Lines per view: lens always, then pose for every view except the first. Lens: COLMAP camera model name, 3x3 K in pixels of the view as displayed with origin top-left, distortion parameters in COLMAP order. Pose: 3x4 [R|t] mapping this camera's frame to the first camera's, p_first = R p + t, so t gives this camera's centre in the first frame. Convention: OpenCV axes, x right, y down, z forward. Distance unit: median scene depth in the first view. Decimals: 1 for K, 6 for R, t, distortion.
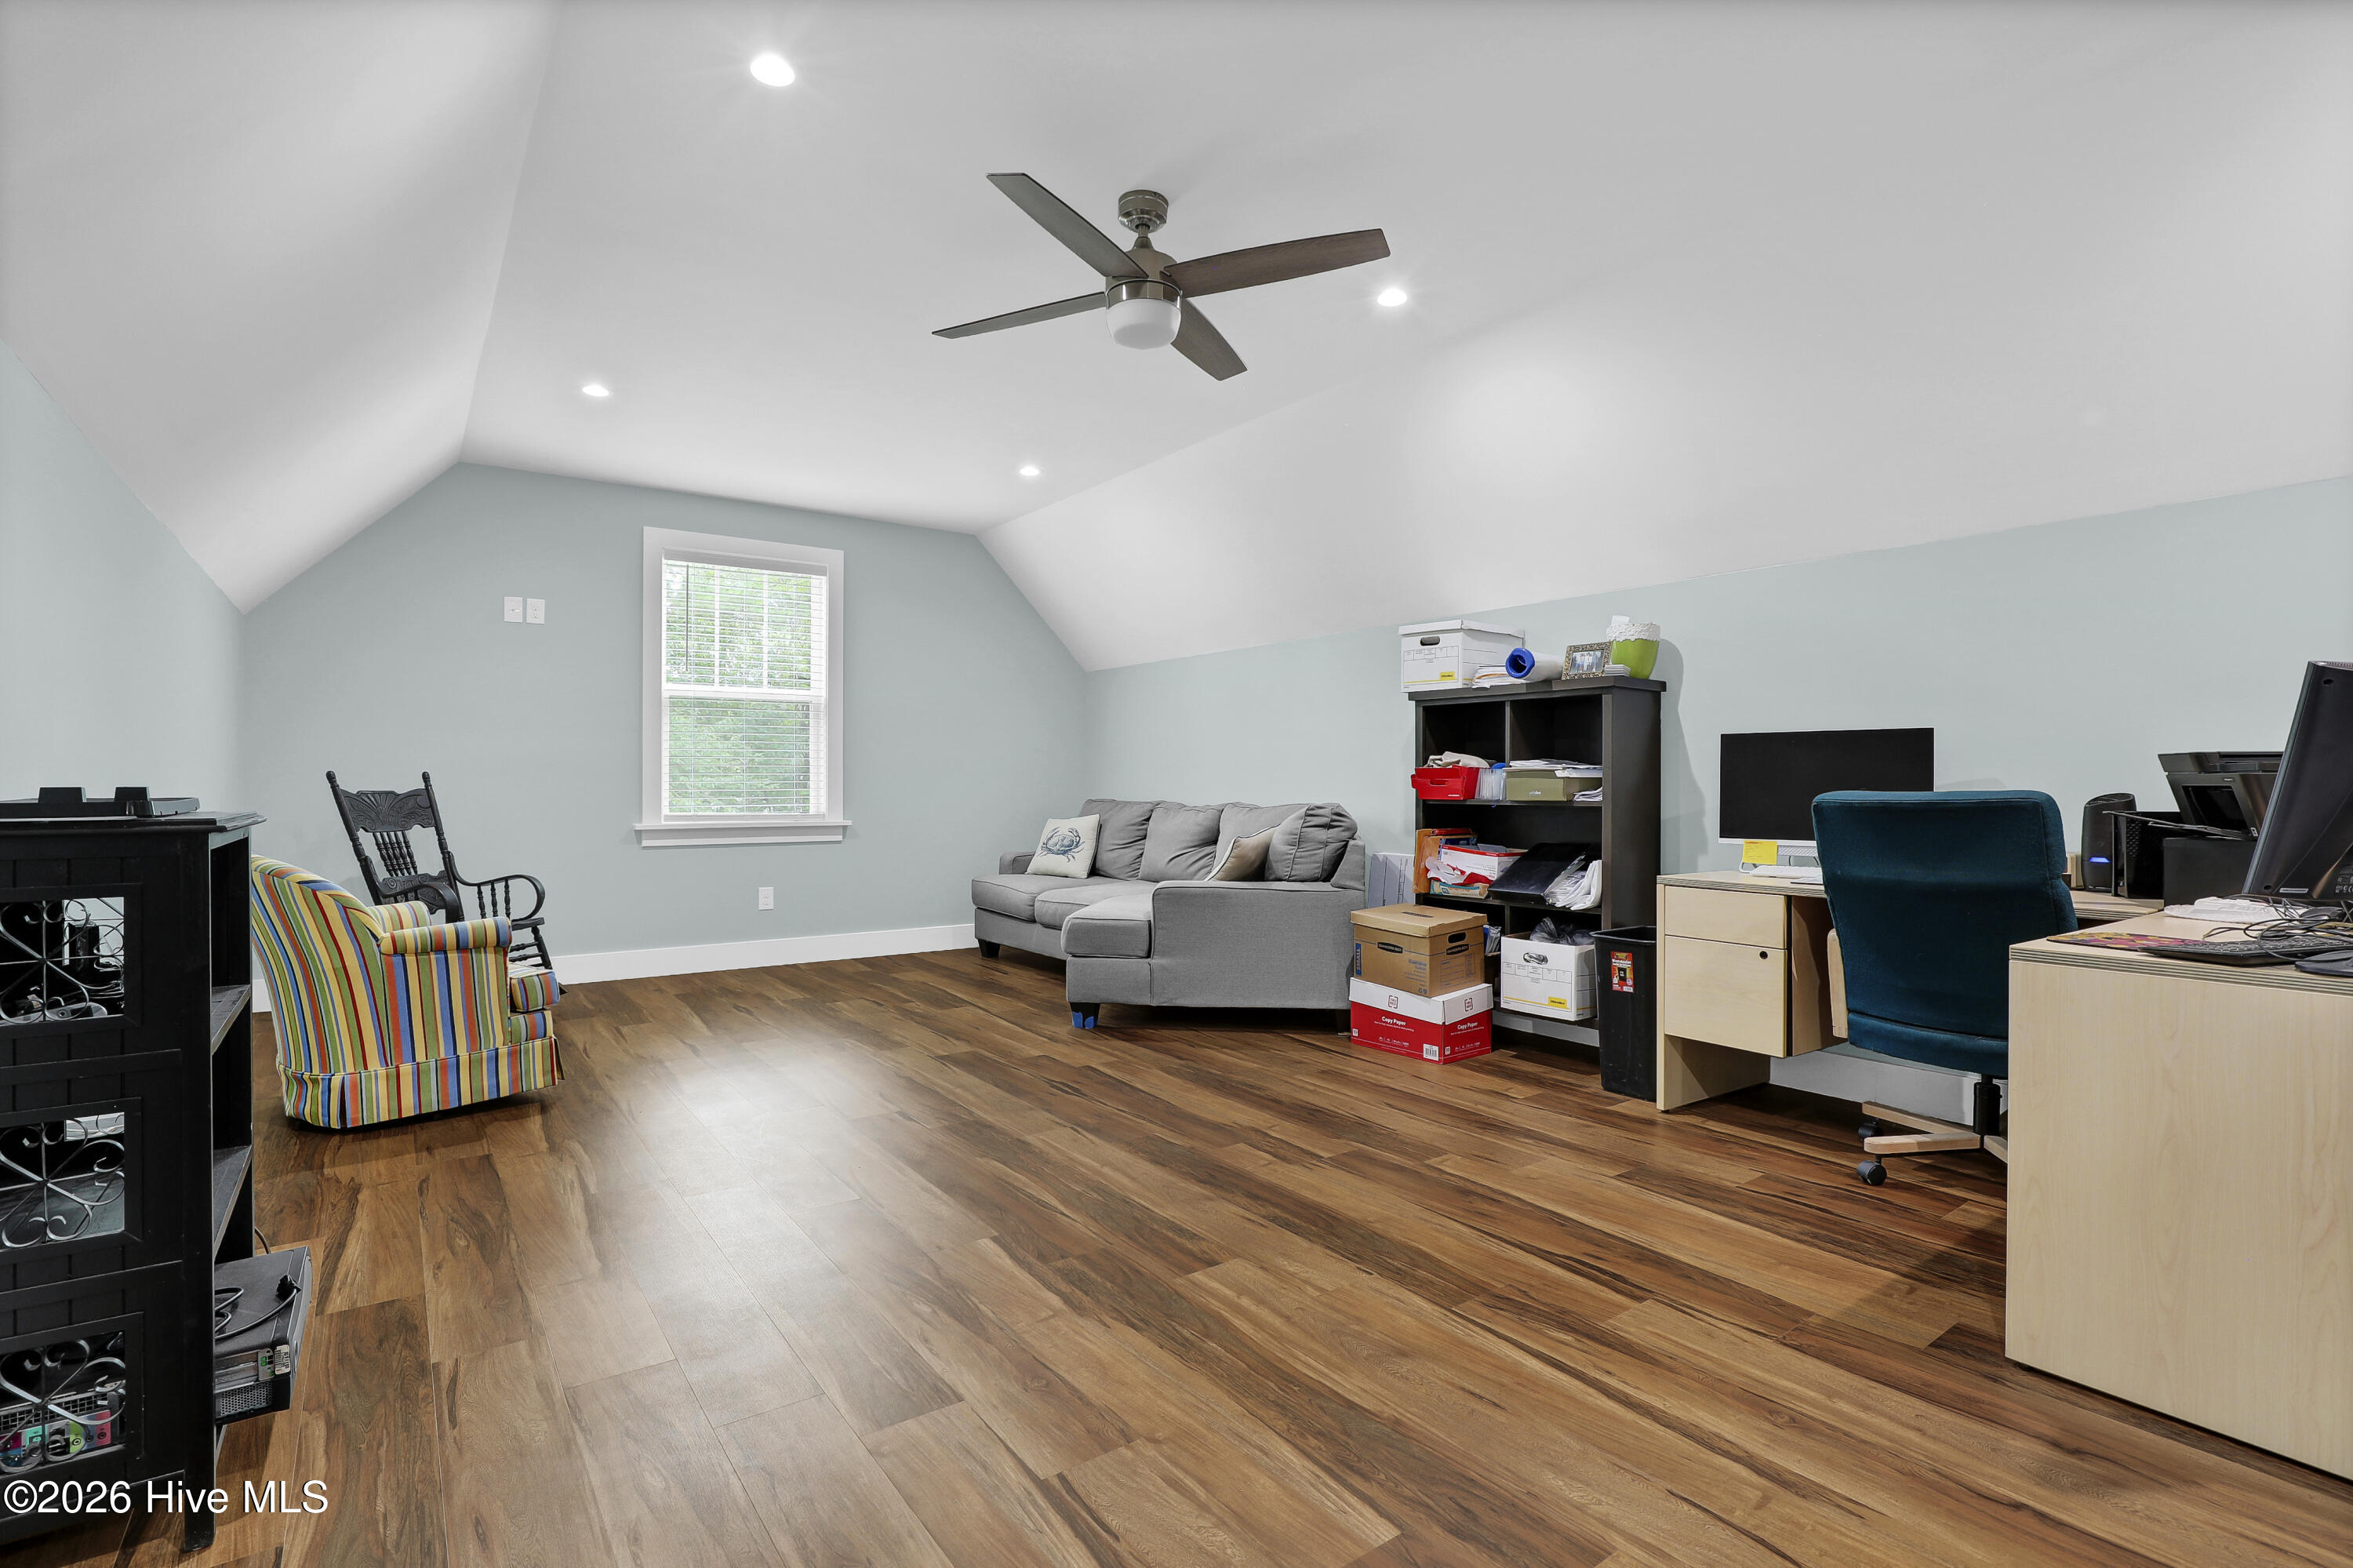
lens RADIAL K [[1101.5, 0, 1190.2], [0, 1101.5, 781.9], [0, 0, 1]] dist [-0.014429, -0.000032]
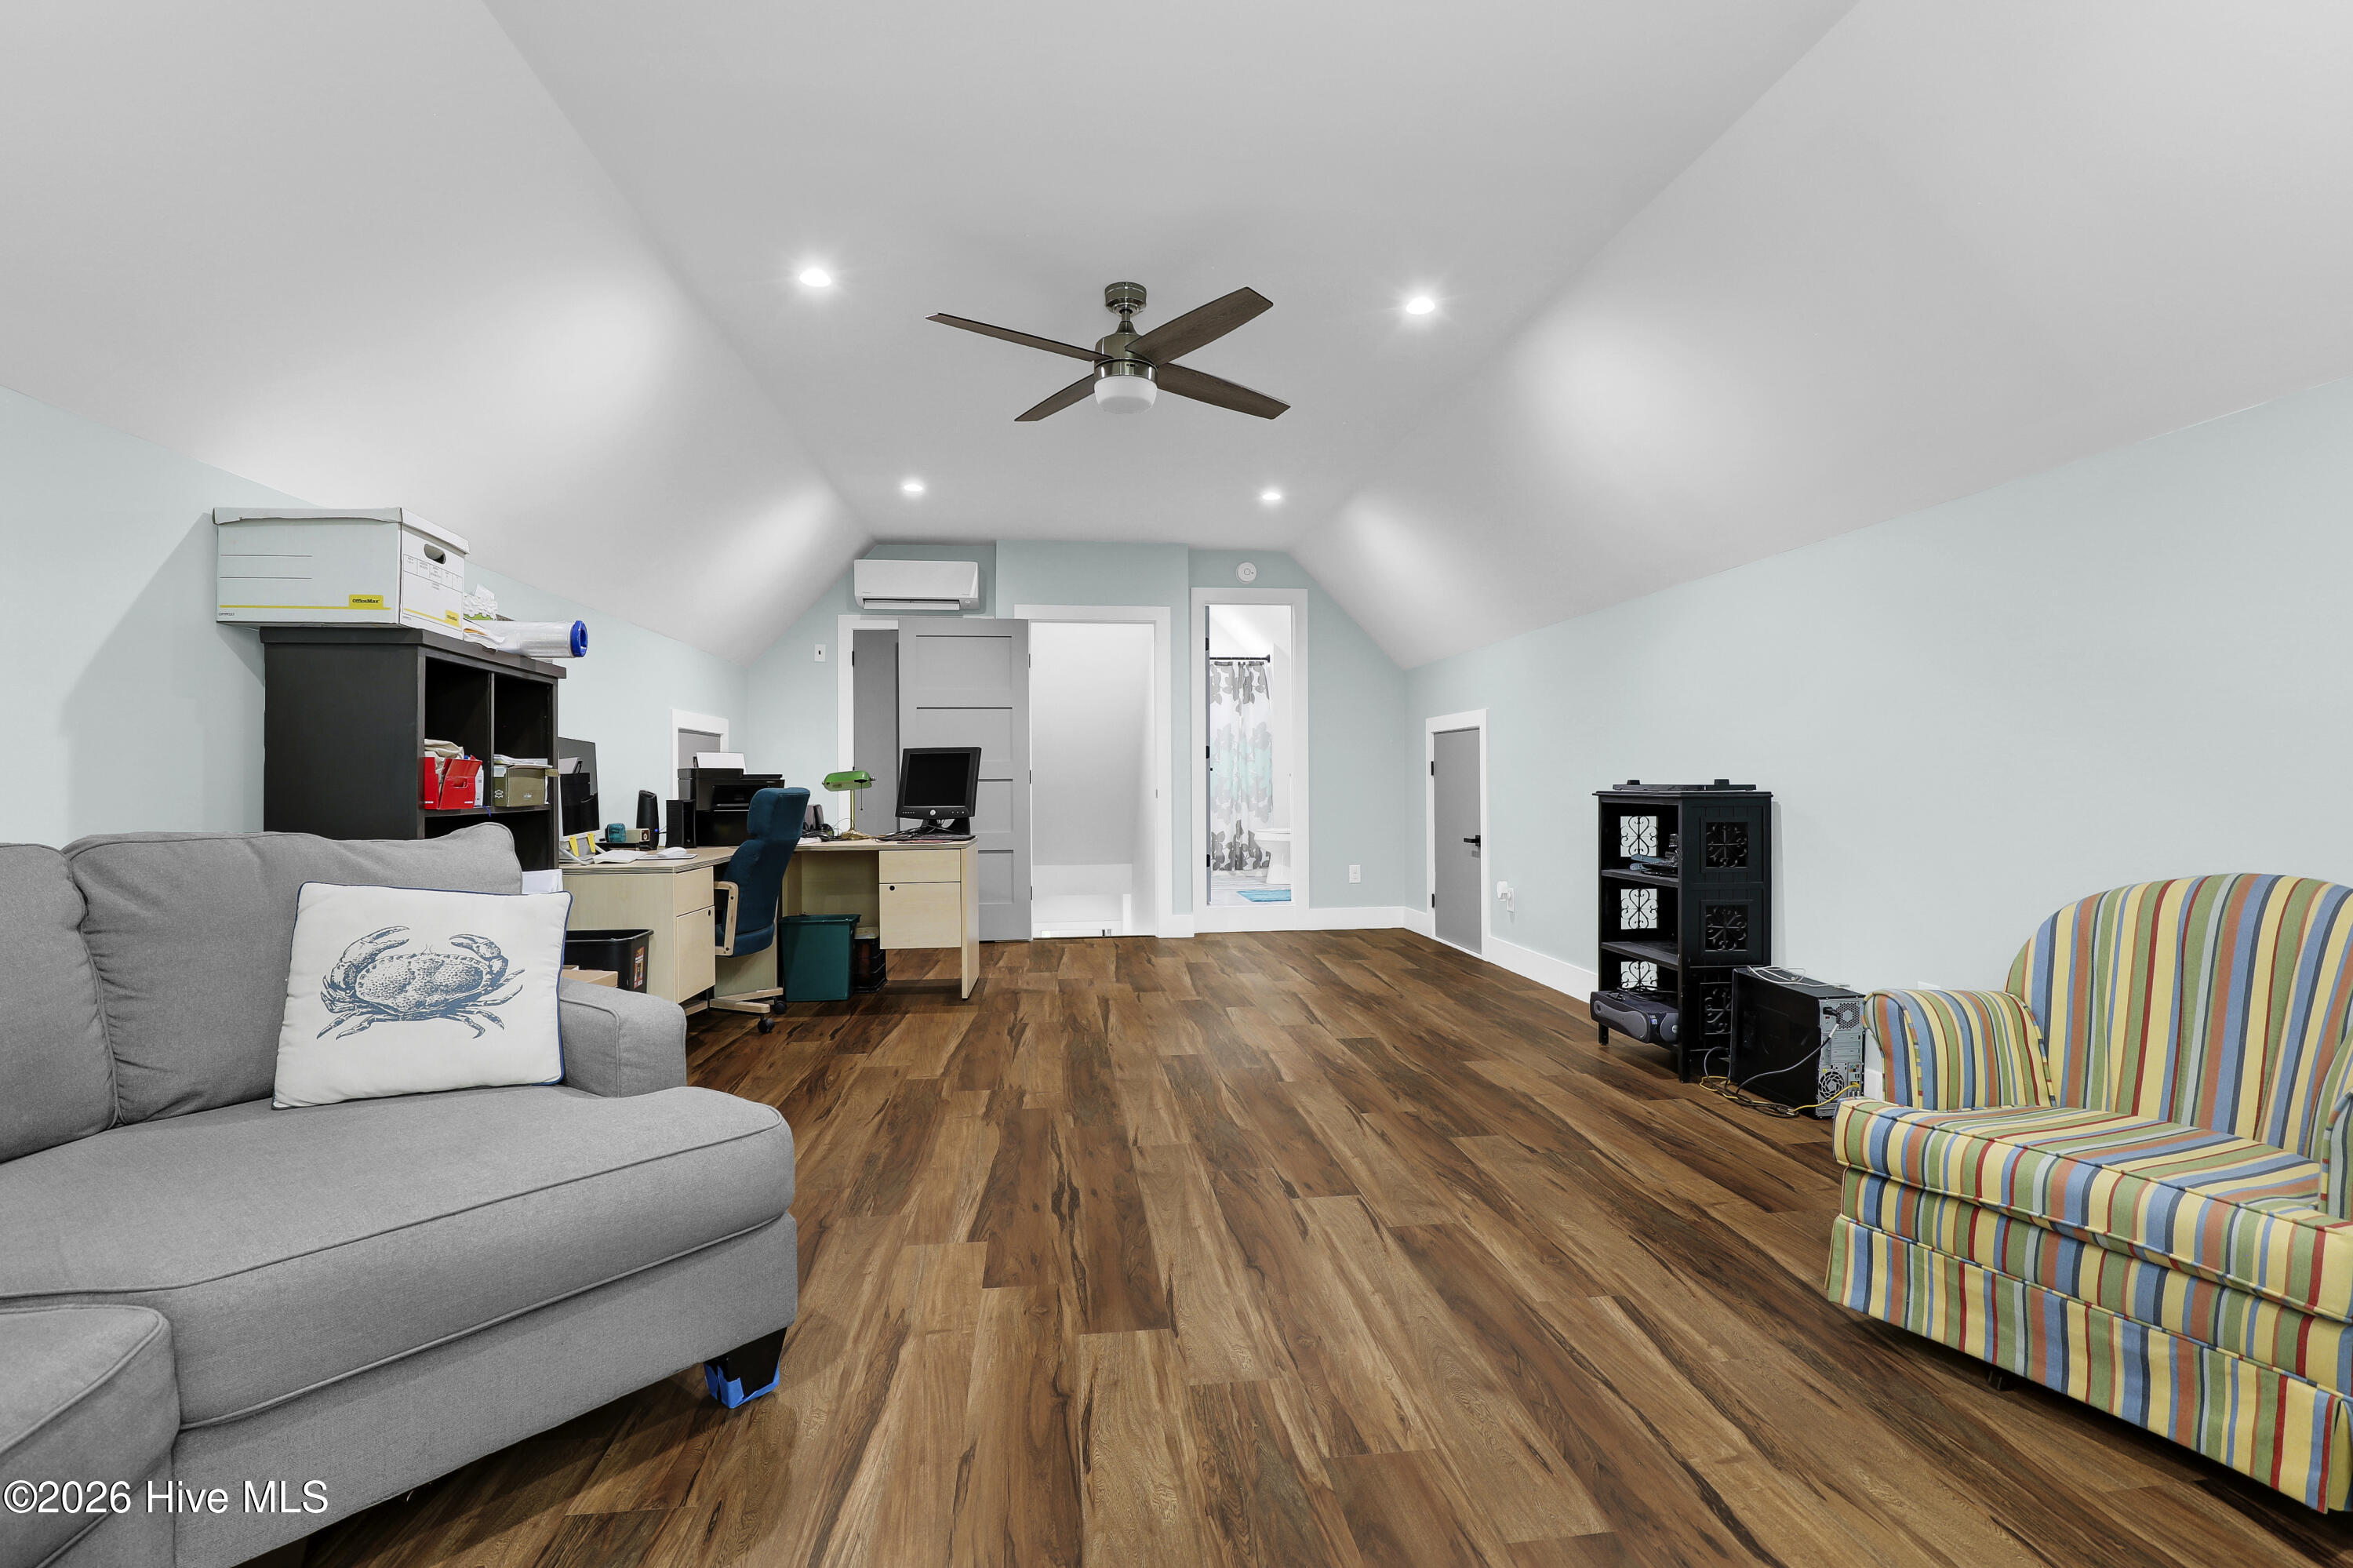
lens RADIAL K [[1101.5, 0, 1190.2], [0, 1101.5, 781.9], [0, 0, 1]] dist [-0.014429, -0.000032]
pose [[-0.872274, 0.007635, 0.488958, -0.630756], [0.006328, 0.999971, -0.004325, 0.007345], [-0.488977, -0.000678, -0.872296, 1.852772]]
